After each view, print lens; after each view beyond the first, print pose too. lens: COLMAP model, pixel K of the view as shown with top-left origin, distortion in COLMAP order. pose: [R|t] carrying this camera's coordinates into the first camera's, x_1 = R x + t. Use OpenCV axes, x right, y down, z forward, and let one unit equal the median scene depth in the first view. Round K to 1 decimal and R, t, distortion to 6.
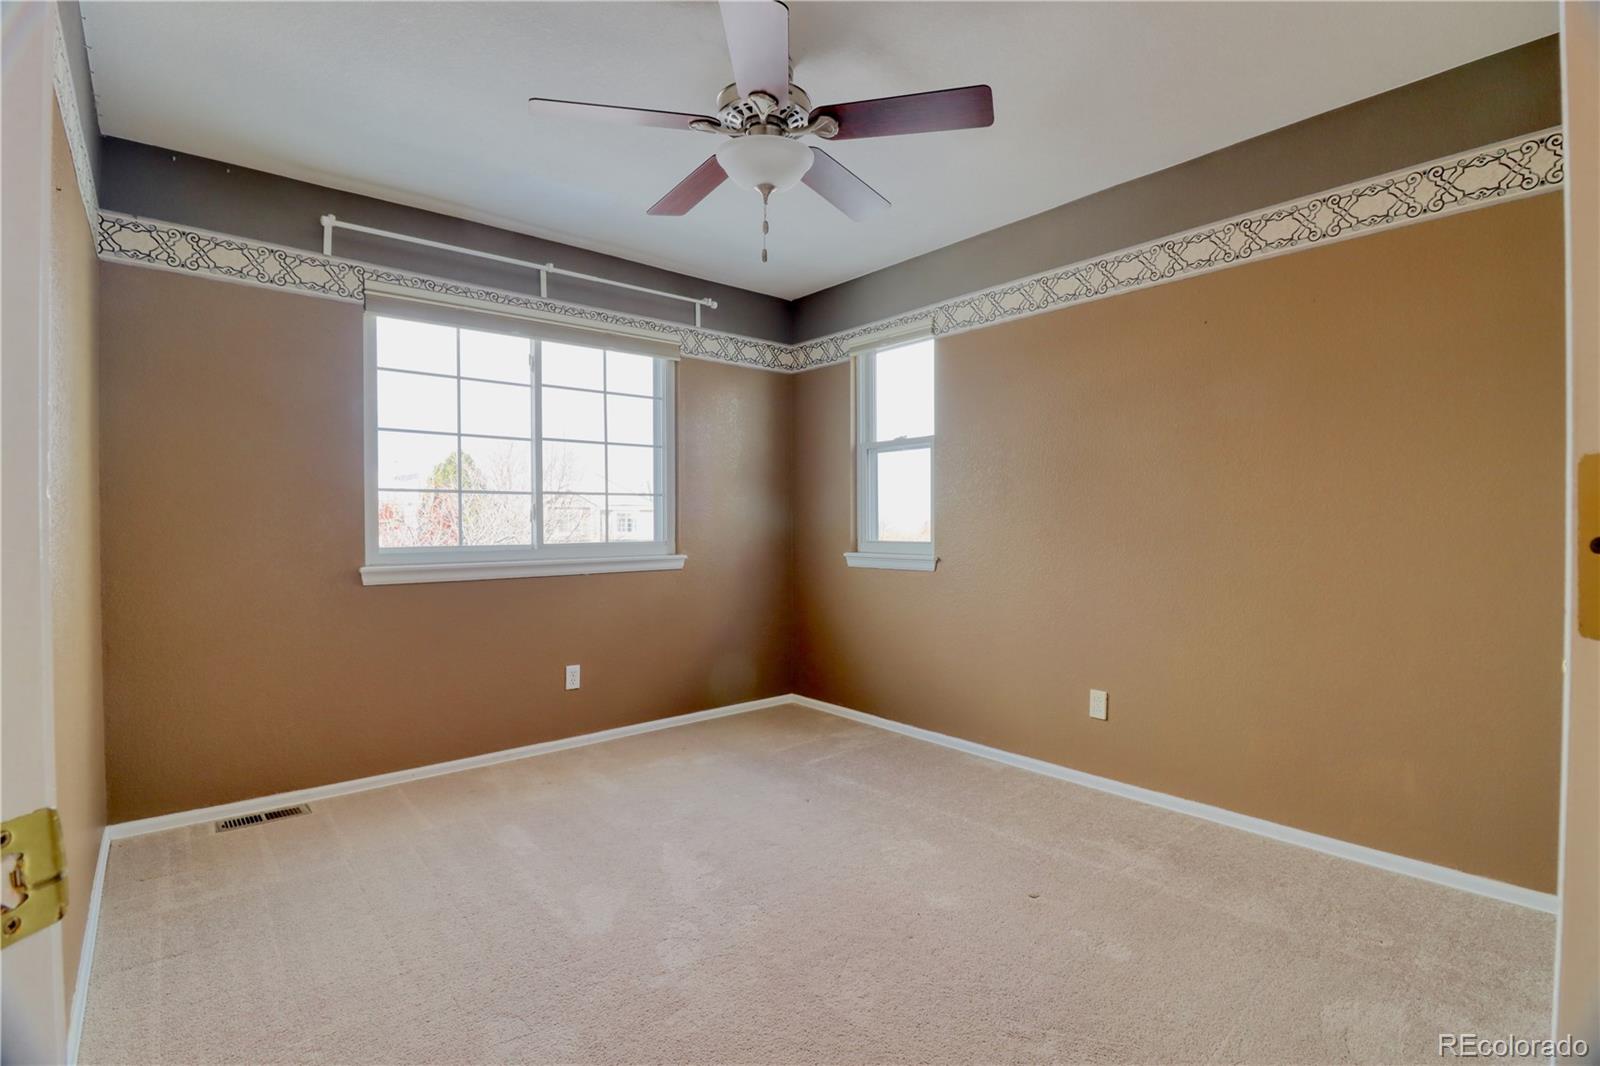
lens RADIAL K [[749.7, 0, 801.6], [0, 749.7, 535.6], [0, 0, 1]] dist [-0.005580, -0.006566]
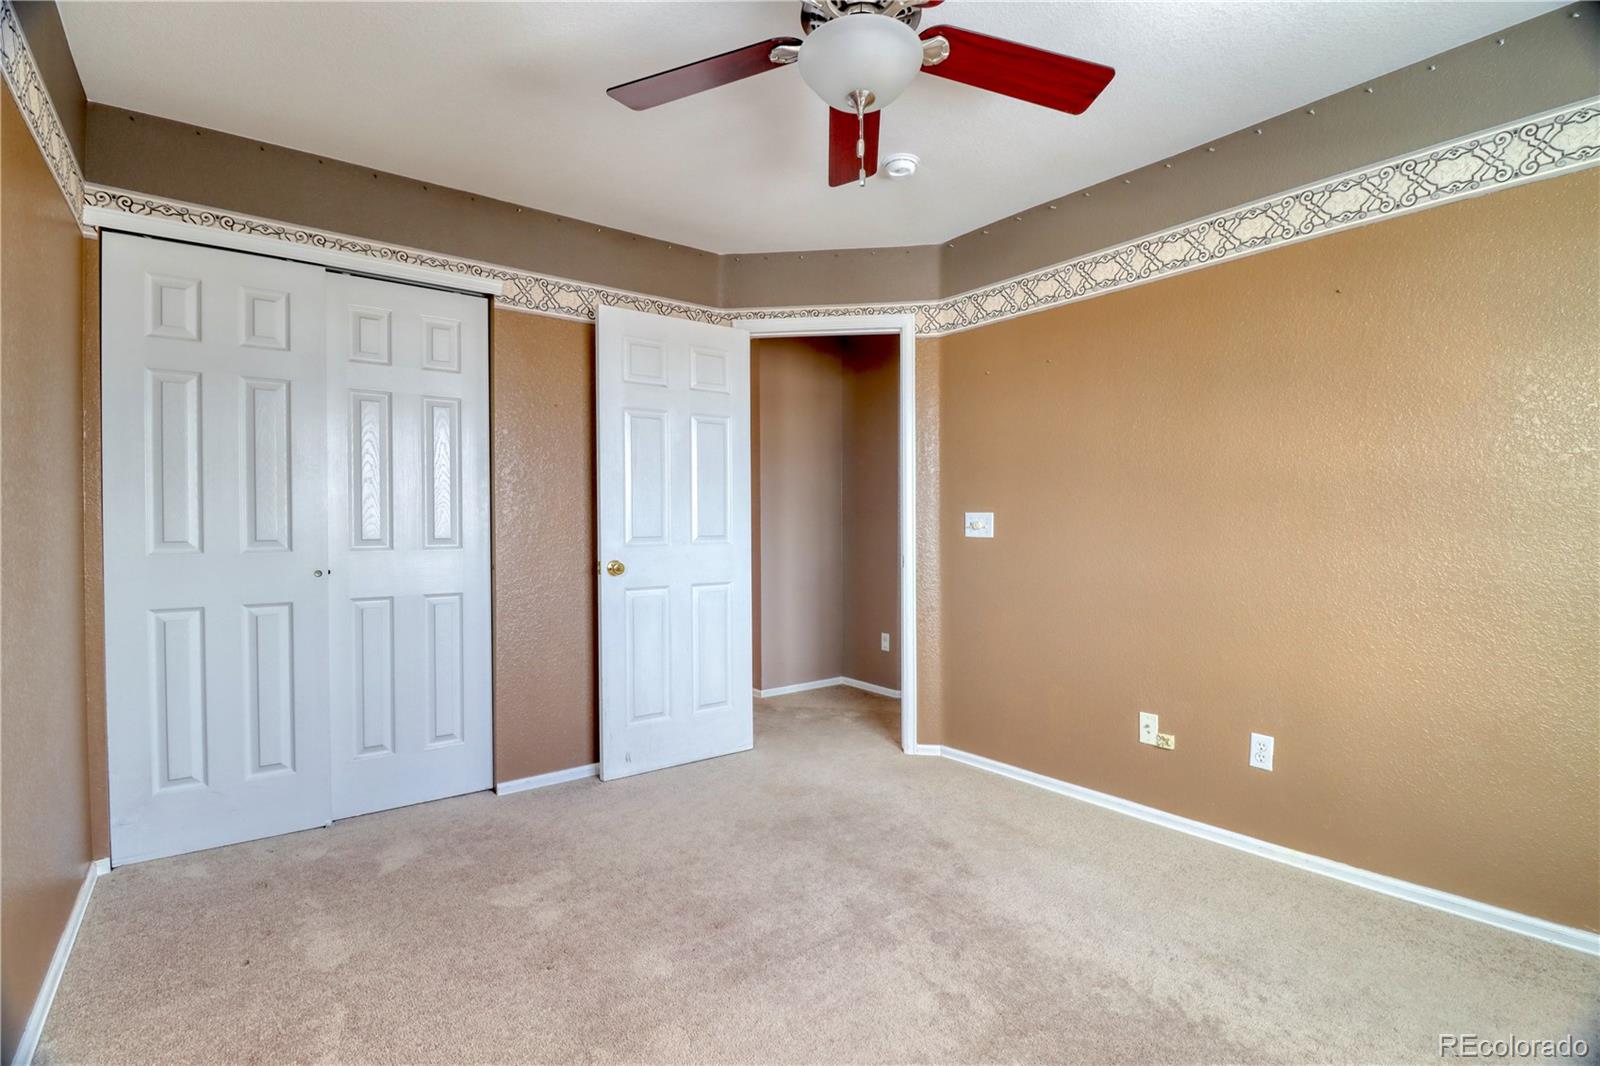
lens RADIAL K [[749.7, 0, 802.6], [0, 749.7, 532.5], [0, 0, 1]] dist [-0.005580, -0.006566]
pose [[-0.999124, 0.007660, 0.041140, -0.022415], [0.008531, 0.999743, 0.021027, -0.013382], [-0.040969, 0.021360, -0.998932, 0.976008]]
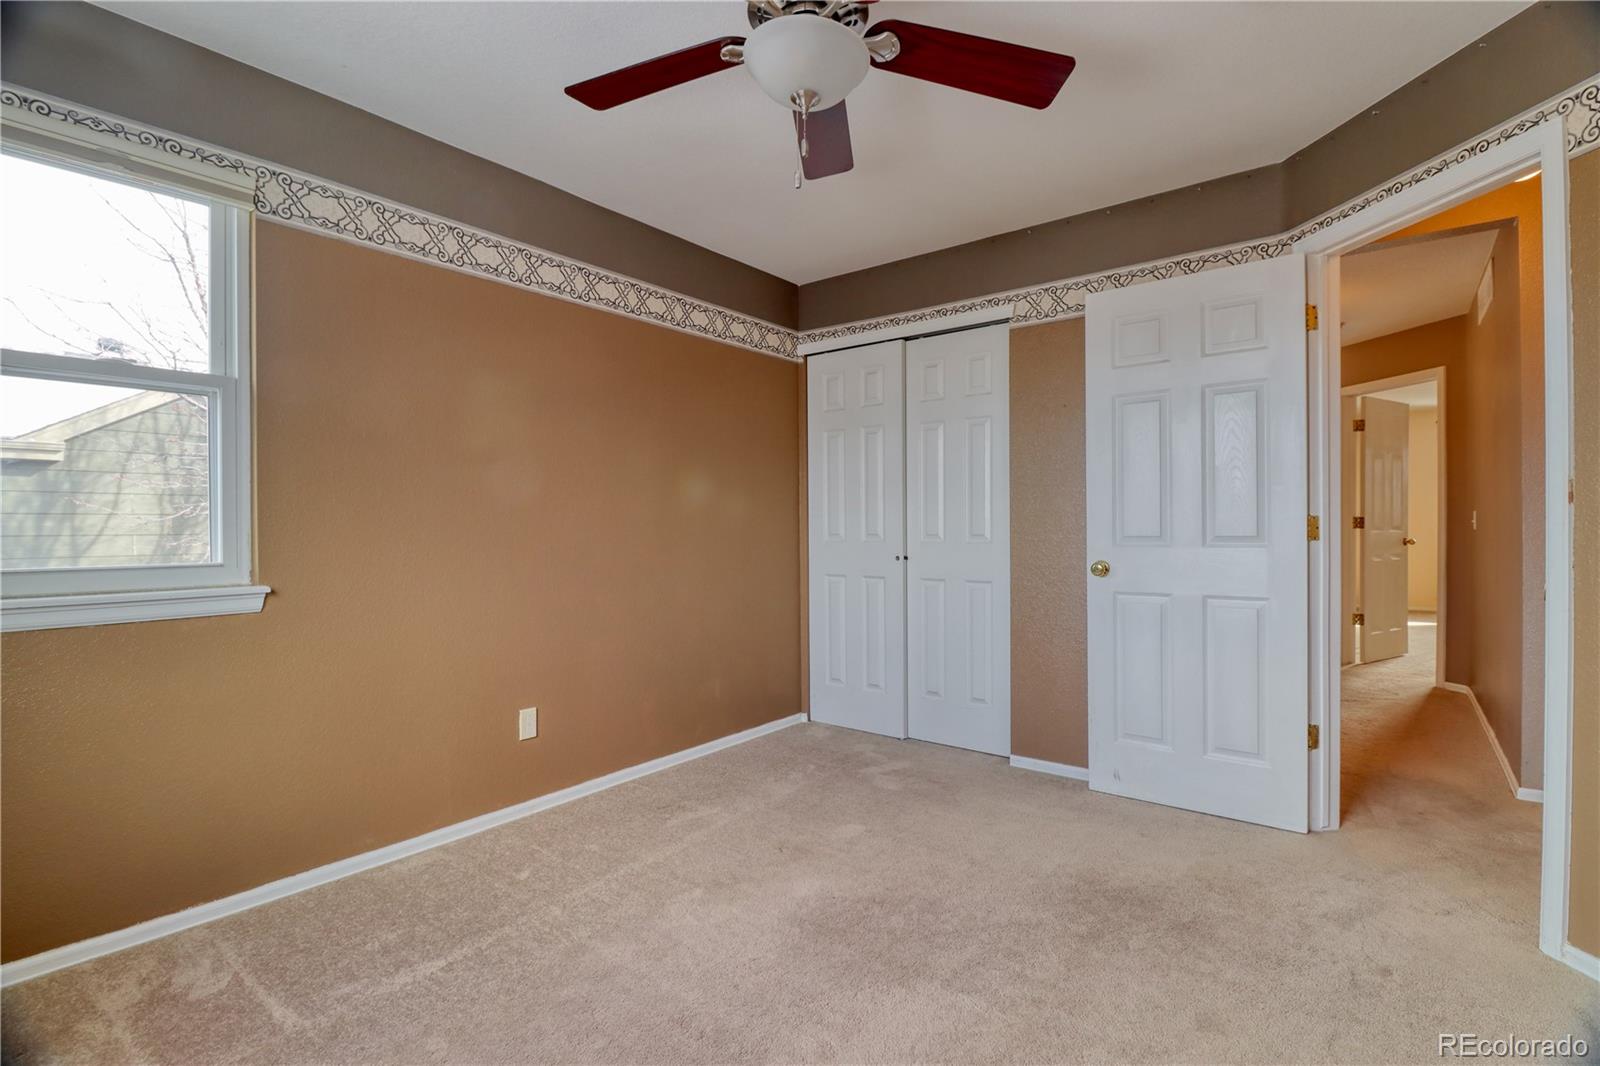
lens RADIAL K [[749.7, 0, 806.0], [0, 749.7, 532.3], [0, 0, 1]] dist [-0.005580, -0.006566]
pose [[-0.210326, -0.005215, 0.977617, -0.447307], [0.019928, 0.999755, 0.009621, -0.010774], [-0.977428, 0.021506, -0.210171, 0.647956]]
